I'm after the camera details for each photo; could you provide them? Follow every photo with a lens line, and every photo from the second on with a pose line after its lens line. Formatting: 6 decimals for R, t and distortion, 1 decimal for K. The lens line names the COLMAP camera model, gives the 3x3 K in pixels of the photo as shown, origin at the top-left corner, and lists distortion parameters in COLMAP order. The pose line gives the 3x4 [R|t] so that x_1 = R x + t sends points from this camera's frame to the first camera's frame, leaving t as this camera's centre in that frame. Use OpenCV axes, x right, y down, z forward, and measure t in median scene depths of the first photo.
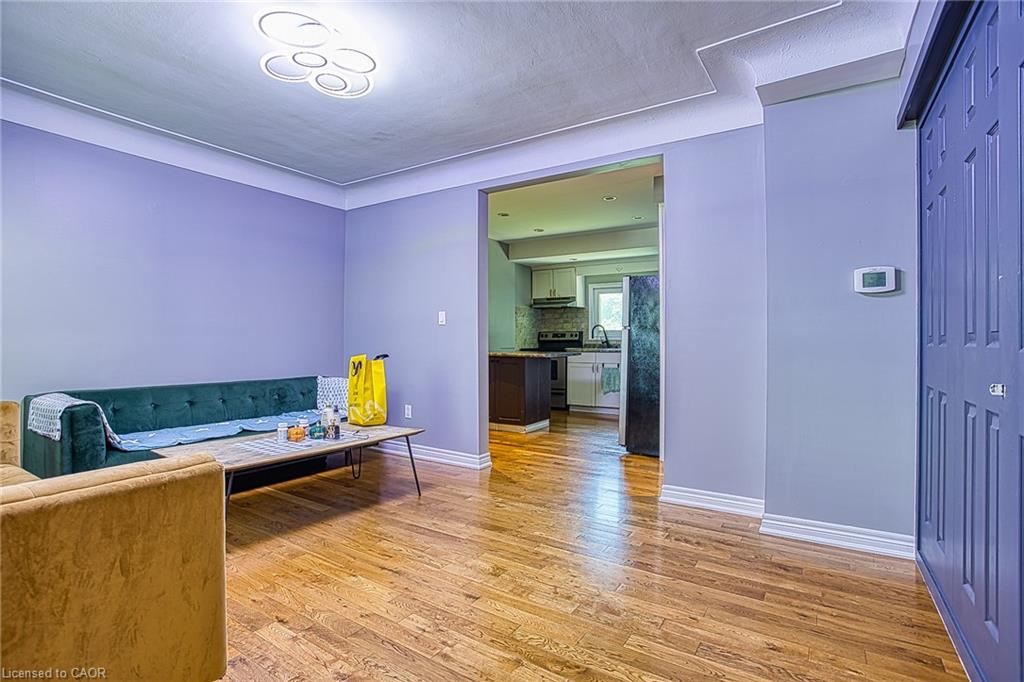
lens RADIAL K [[496.0, 0, 512.0], [0, 496.0, 341.0], [0, 0, 1]] dist [-0.057507, 0.029108]
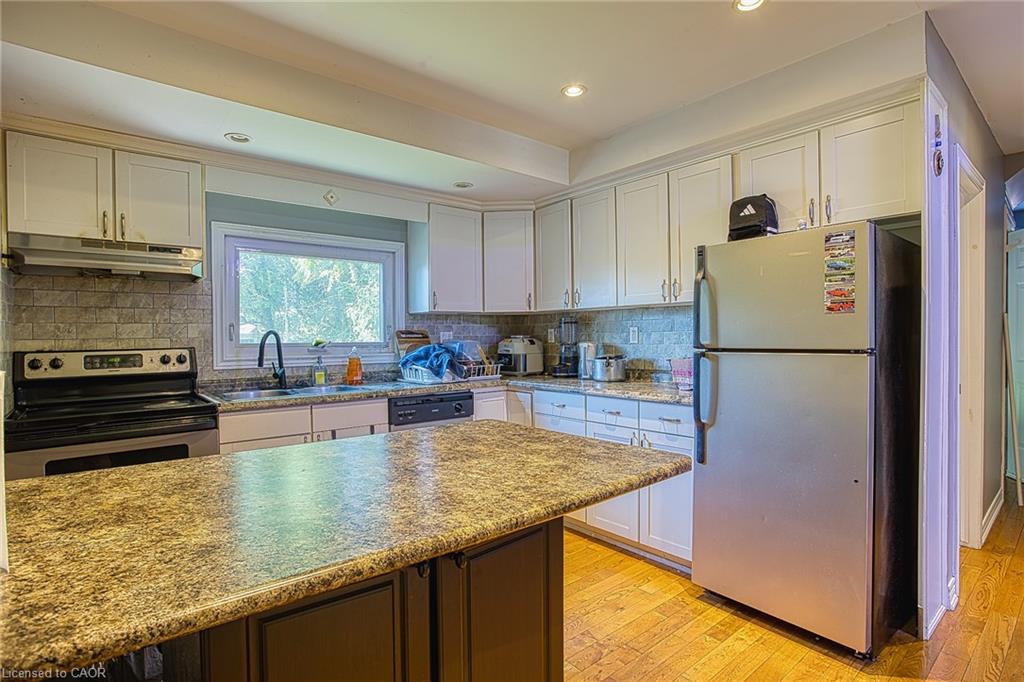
lens RADIAL K [[496.0, 0, 512.0], [0, 496.0, 341.0], [0, 0, 1]] dist [-0.057507, 0.029108]
pose [[0.313862, -0.014037, 0.949365, -0.125999], [0.012369, 0.999866, 0.010694, -0.024546], [-0.949388, 0.008386, 0.313993, 0.663115]]
